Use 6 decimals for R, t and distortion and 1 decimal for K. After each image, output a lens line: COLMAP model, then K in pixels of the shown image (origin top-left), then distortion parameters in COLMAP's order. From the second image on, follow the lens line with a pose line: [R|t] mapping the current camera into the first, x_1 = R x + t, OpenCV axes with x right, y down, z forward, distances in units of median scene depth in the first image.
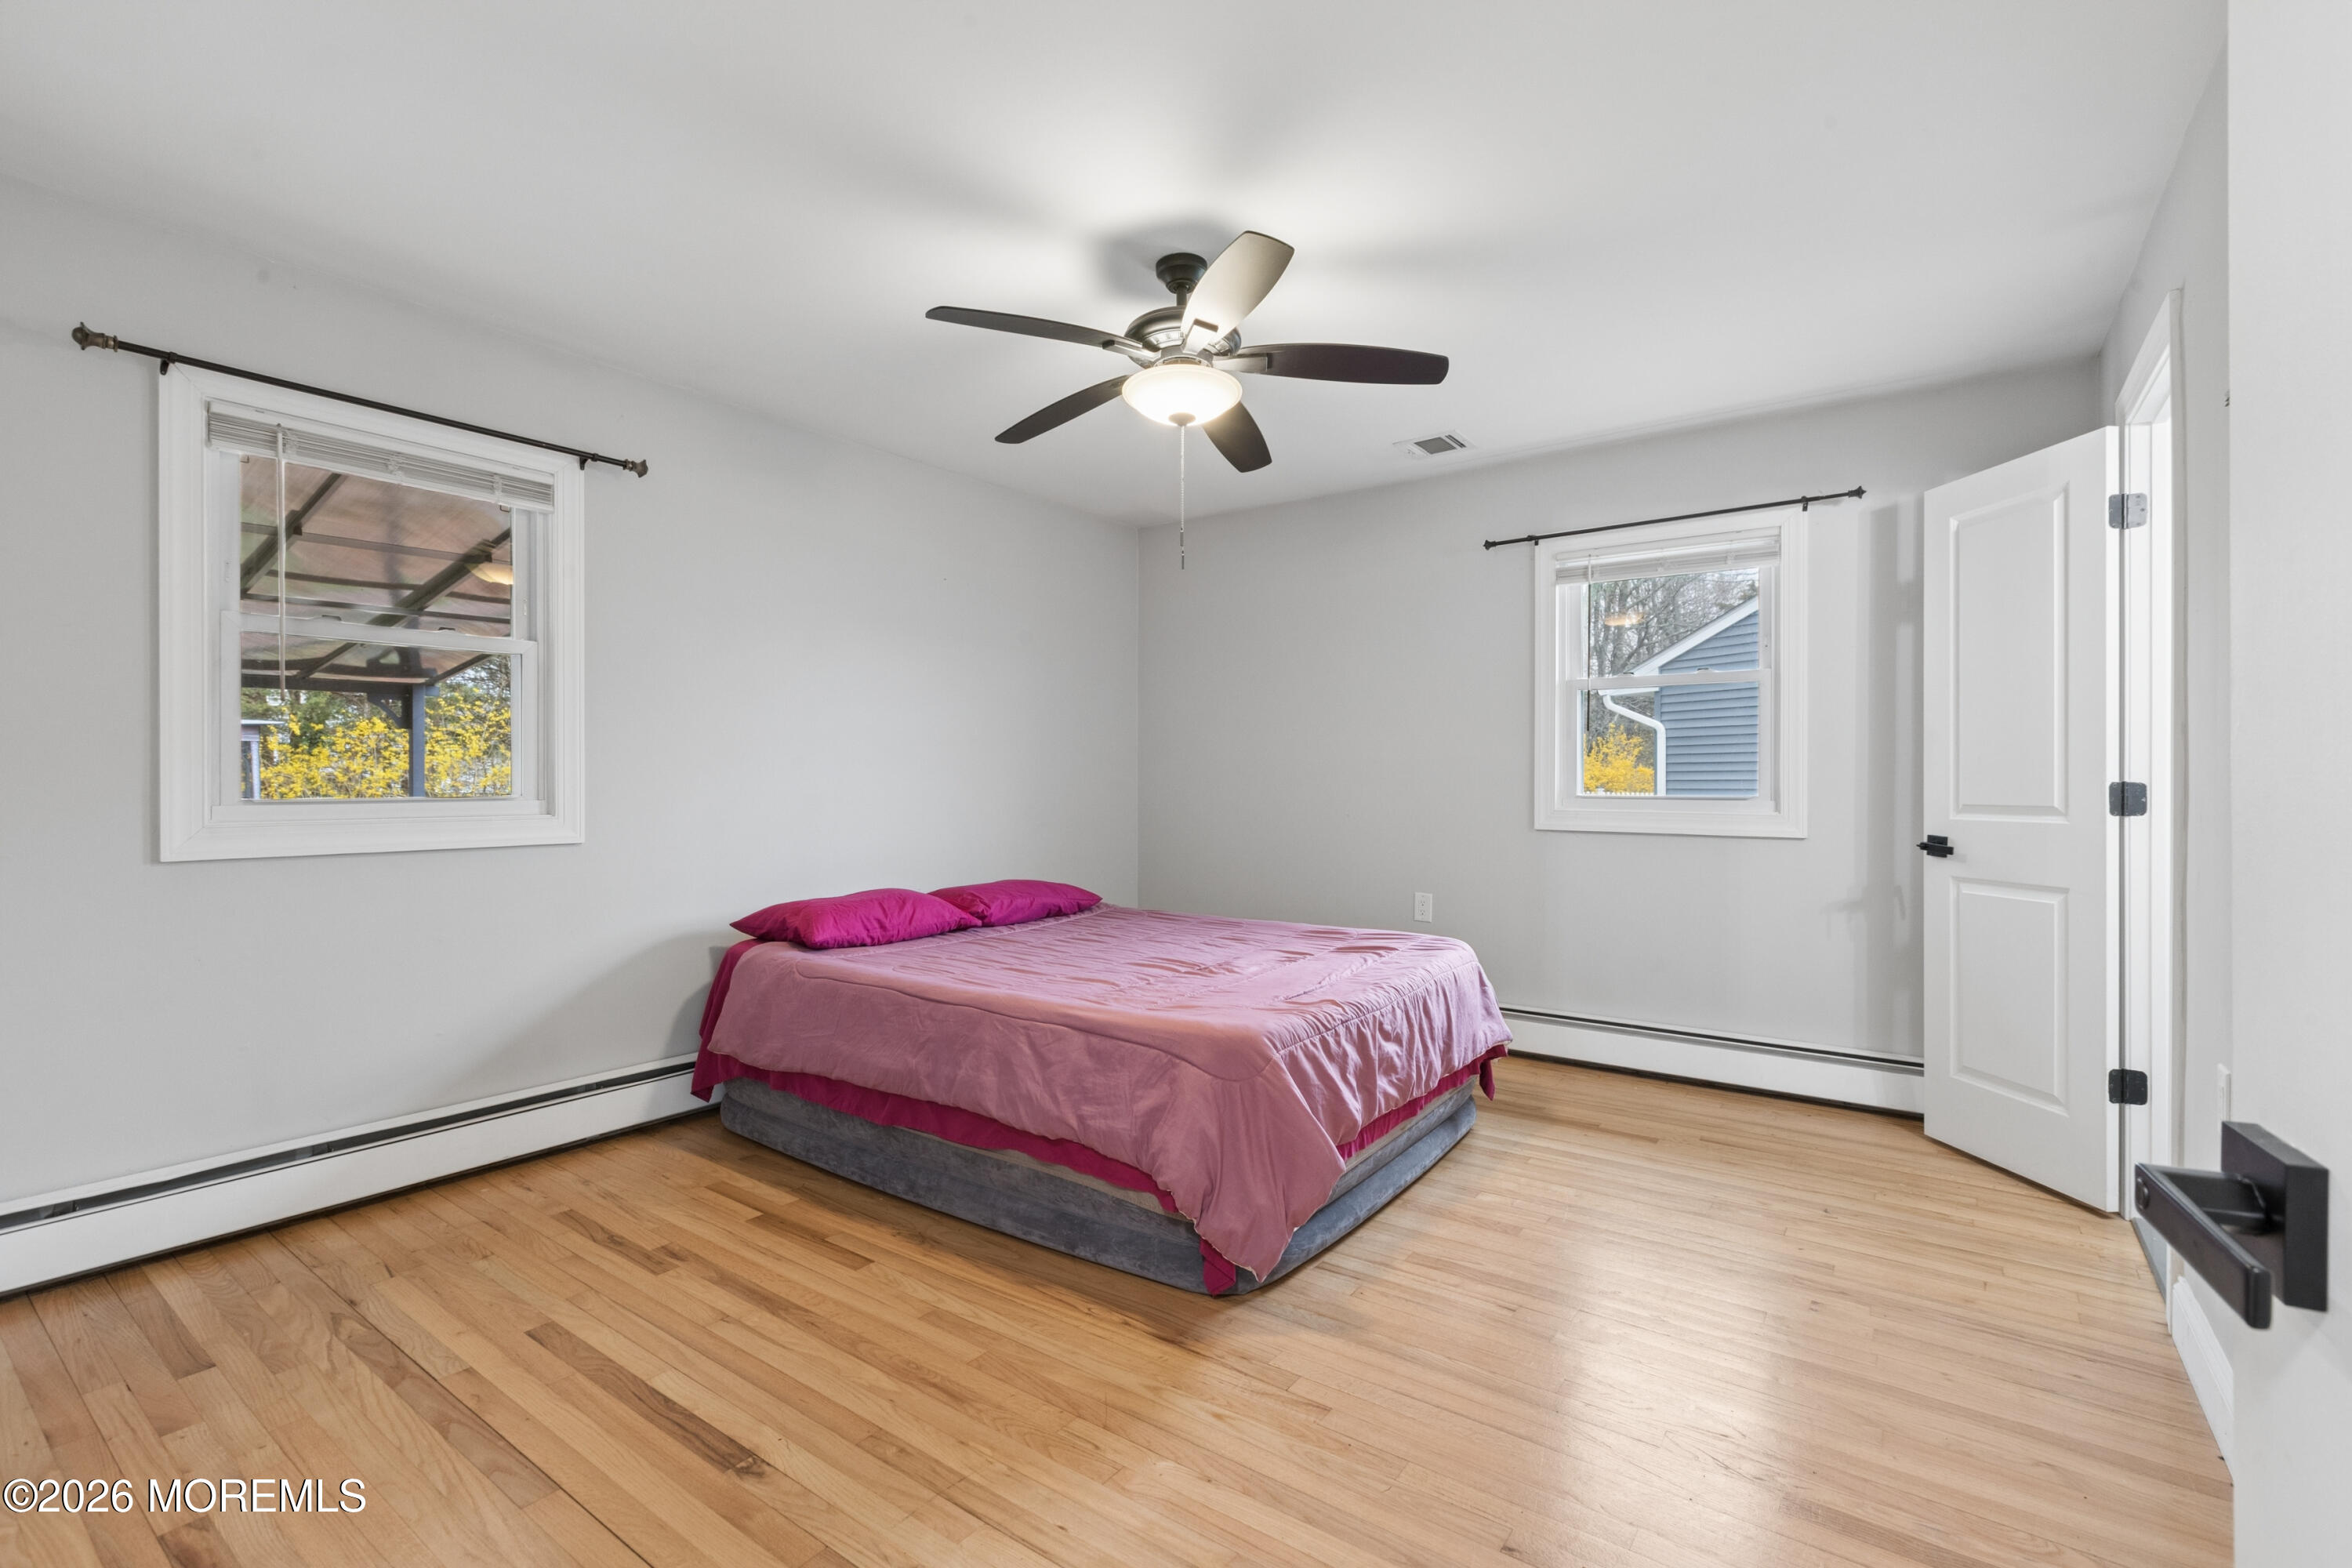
lens RADIAL K [[1038.8, 0, 1176.0], [0, 1038.8, 784.0], [0, 0, 1]] dist [0.000693, -0.000850]
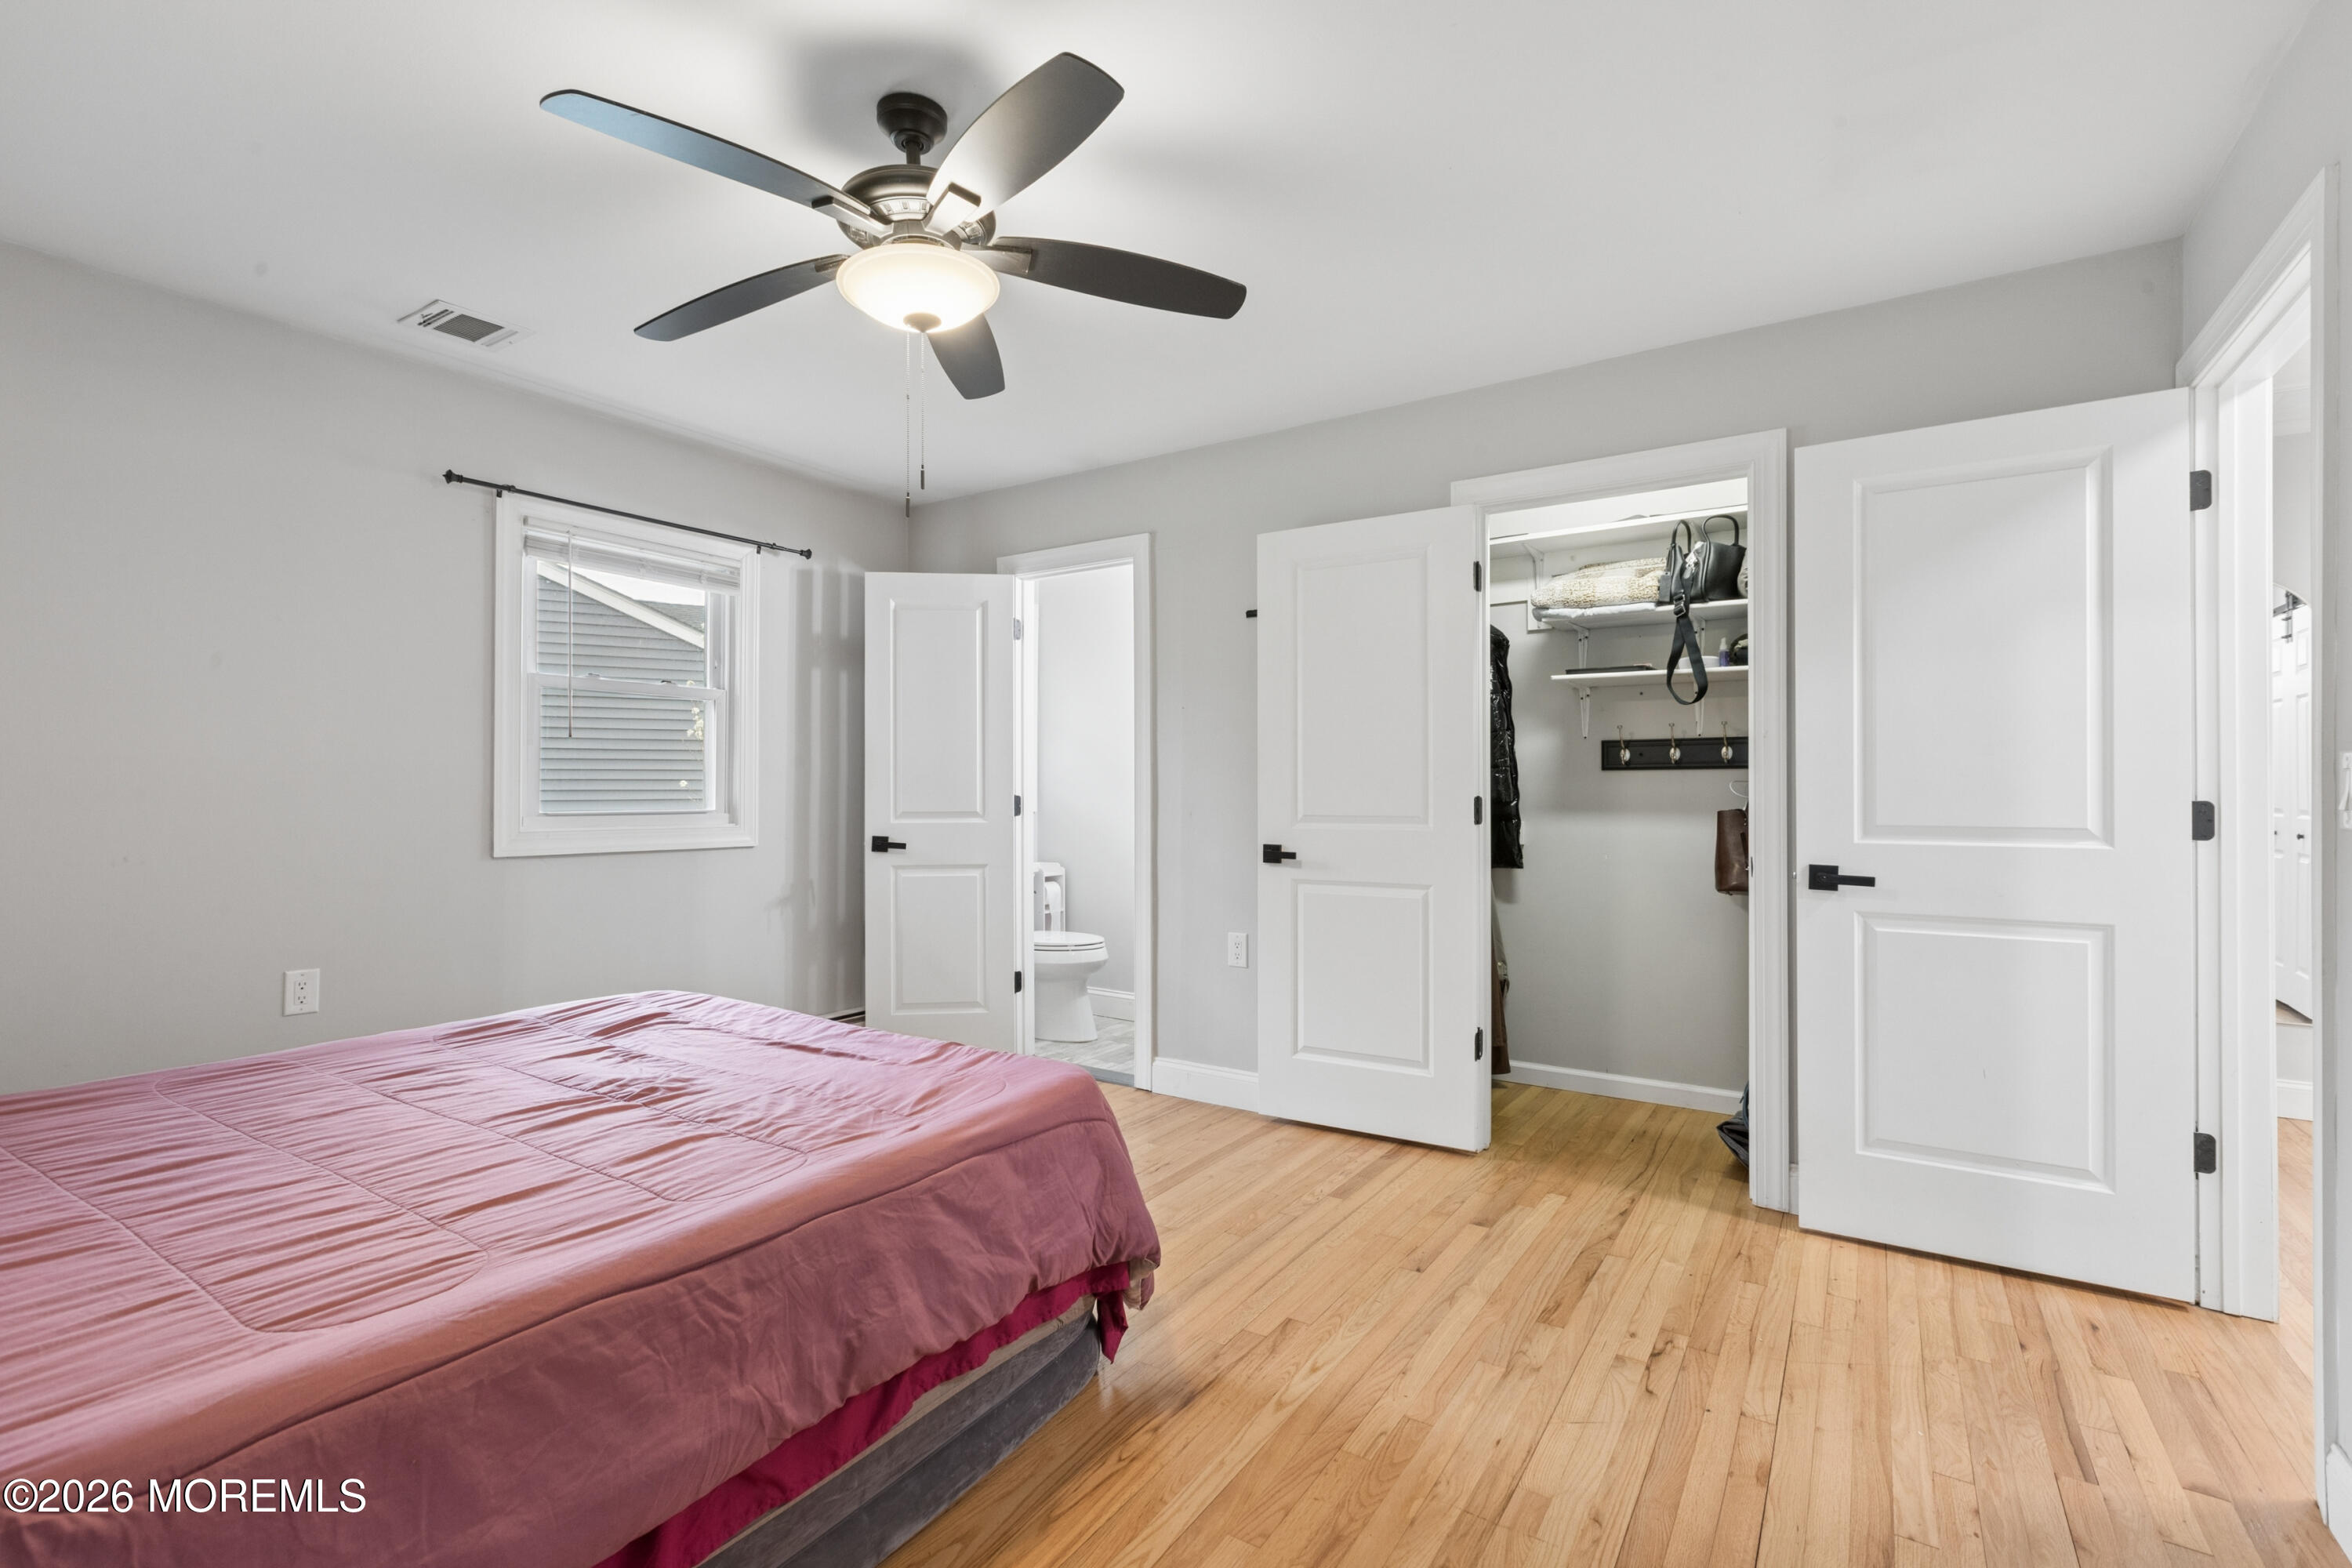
lens RADIAL K [[1047.1, 0, 1176.0], [0, 1047.1, 784.0], [0, 0, 1]] dist [-0.015380, -0.000141]
pose [[-0.048512, 0.009778, 0.998775, -0.752968], [0.004341, 0.999945, -0.009579, -0.002557], [-0.998813, 0.003871, -0.048552, 0.848565]]
